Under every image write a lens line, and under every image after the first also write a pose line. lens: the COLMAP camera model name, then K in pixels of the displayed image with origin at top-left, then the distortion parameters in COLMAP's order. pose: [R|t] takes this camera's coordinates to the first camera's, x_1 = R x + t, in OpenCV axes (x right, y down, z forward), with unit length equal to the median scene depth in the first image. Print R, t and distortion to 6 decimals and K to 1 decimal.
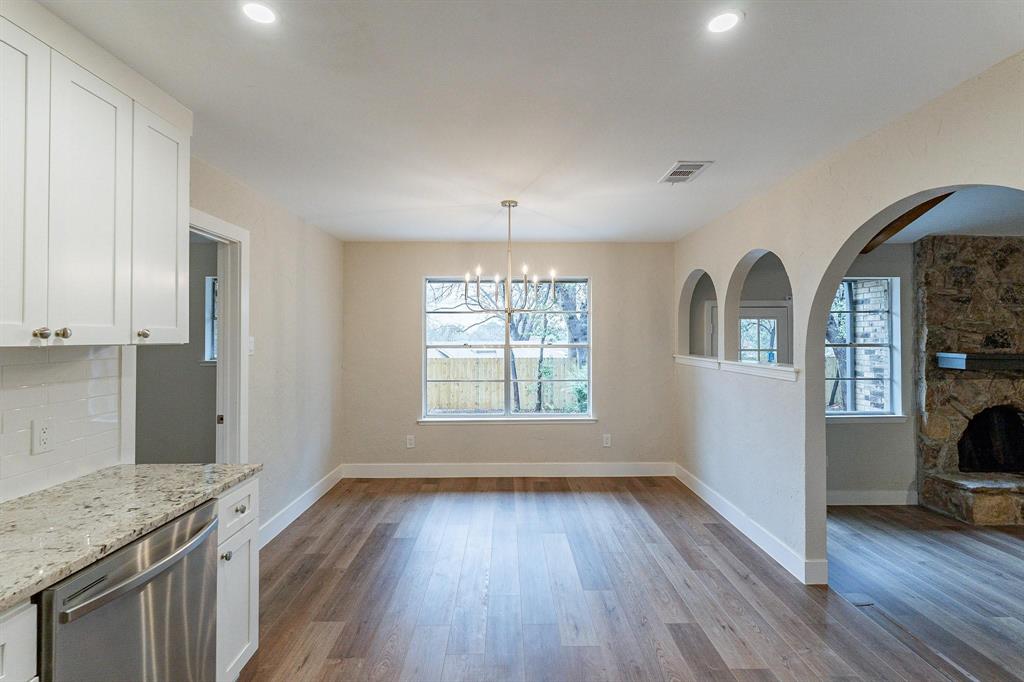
lens RADIAL K [[453.9, 0, 510.7], [0, 453.9, 332.5], [0, 0, 1]] dist [-0.003364, -0.000180]
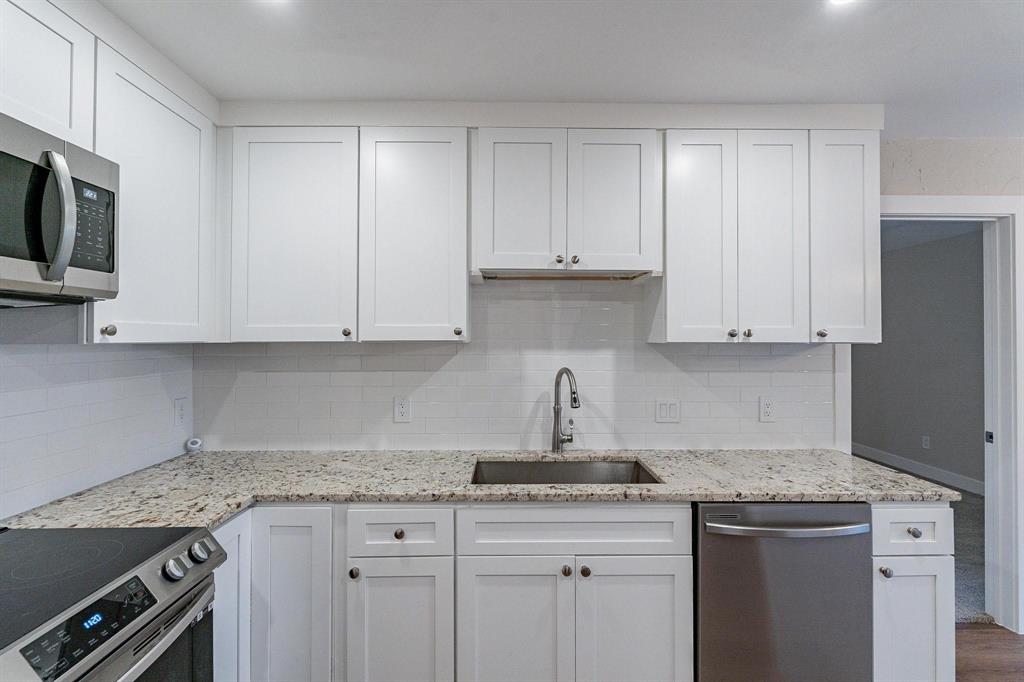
lens RADIAL K [[453.9, 0, 510.7], [0, 453.9, 332.5], [0, 0, 1]] dist [-0.003364, -0.000180]
pose [[-0.005090, -0.005532, -0.999972, 0.172979], [0.007247, 0.999958, -0.005569, 0.000770], [0.999961, -0.007275, -0.005050, 0.133157]]
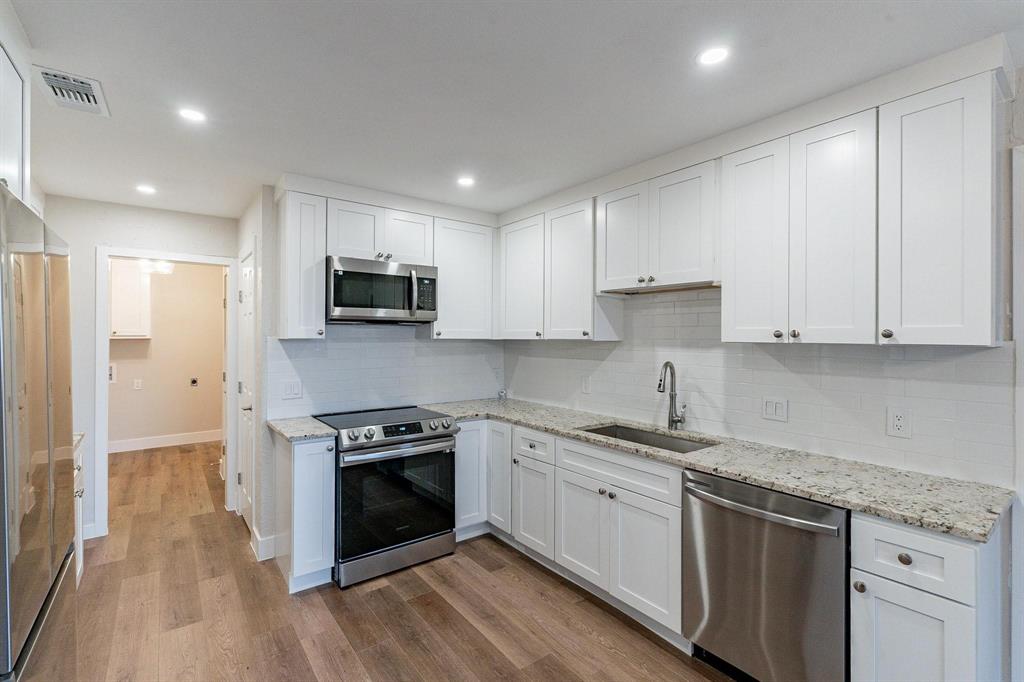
lens RADIAL K [[455.1, 0, 512.0], [0, 455.1, 341.0], [0, 0, 1]] dist [-0.002076, -0.000160]
pose [[-0.802429, 0.004978, -0.596726, 0.246360], [0.002488, 0.999984, 0.004997, 0.006226], [0.596742, 0.002525, -0.802429, 0.729675]]
